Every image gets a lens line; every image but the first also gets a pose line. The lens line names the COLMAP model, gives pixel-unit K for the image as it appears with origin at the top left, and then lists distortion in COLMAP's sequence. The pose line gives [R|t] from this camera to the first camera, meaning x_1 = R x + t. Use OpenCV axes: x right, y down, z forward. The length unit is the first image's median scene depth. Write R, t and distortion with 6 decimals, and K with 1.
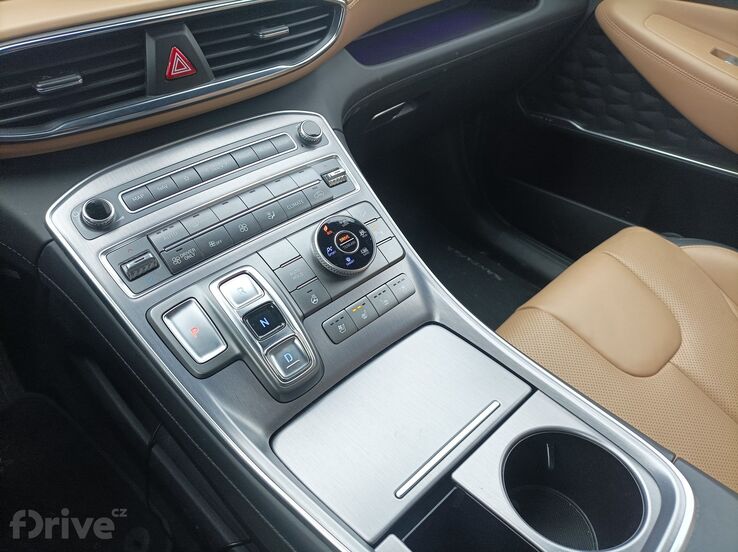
lens RADIAL K [[534.1, 0, 365.5], [0, 534.1, 281.0], [0, 0, 1]] dist [0.020574, -0.008624]
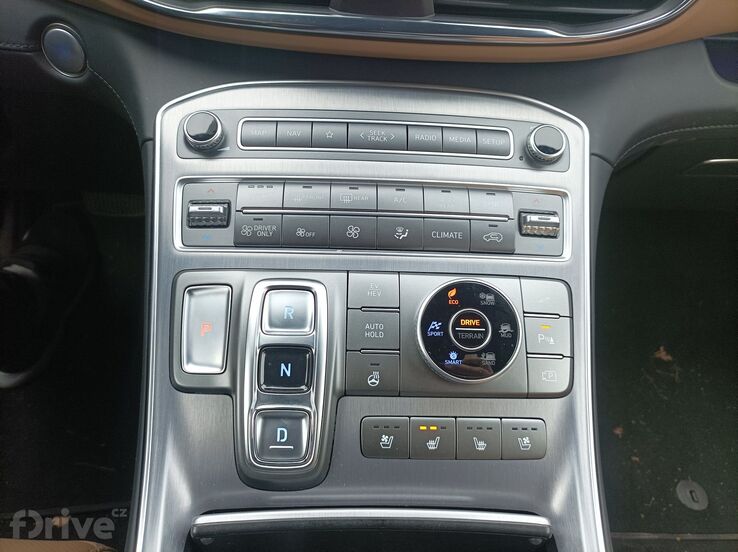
lens RADIAL K [[534.1, 0, 365.5], [0, 534.1, 281.0], [0, 0, 1]] dist [0.020574, -0.008624]
pose [[0.739371, 0.505924, -0.444265, 0.121465], [-0.474804, 0.859618, 0.188728, -0.180855], [0.477381, 0.071399, 0.875791, 0.404949]]
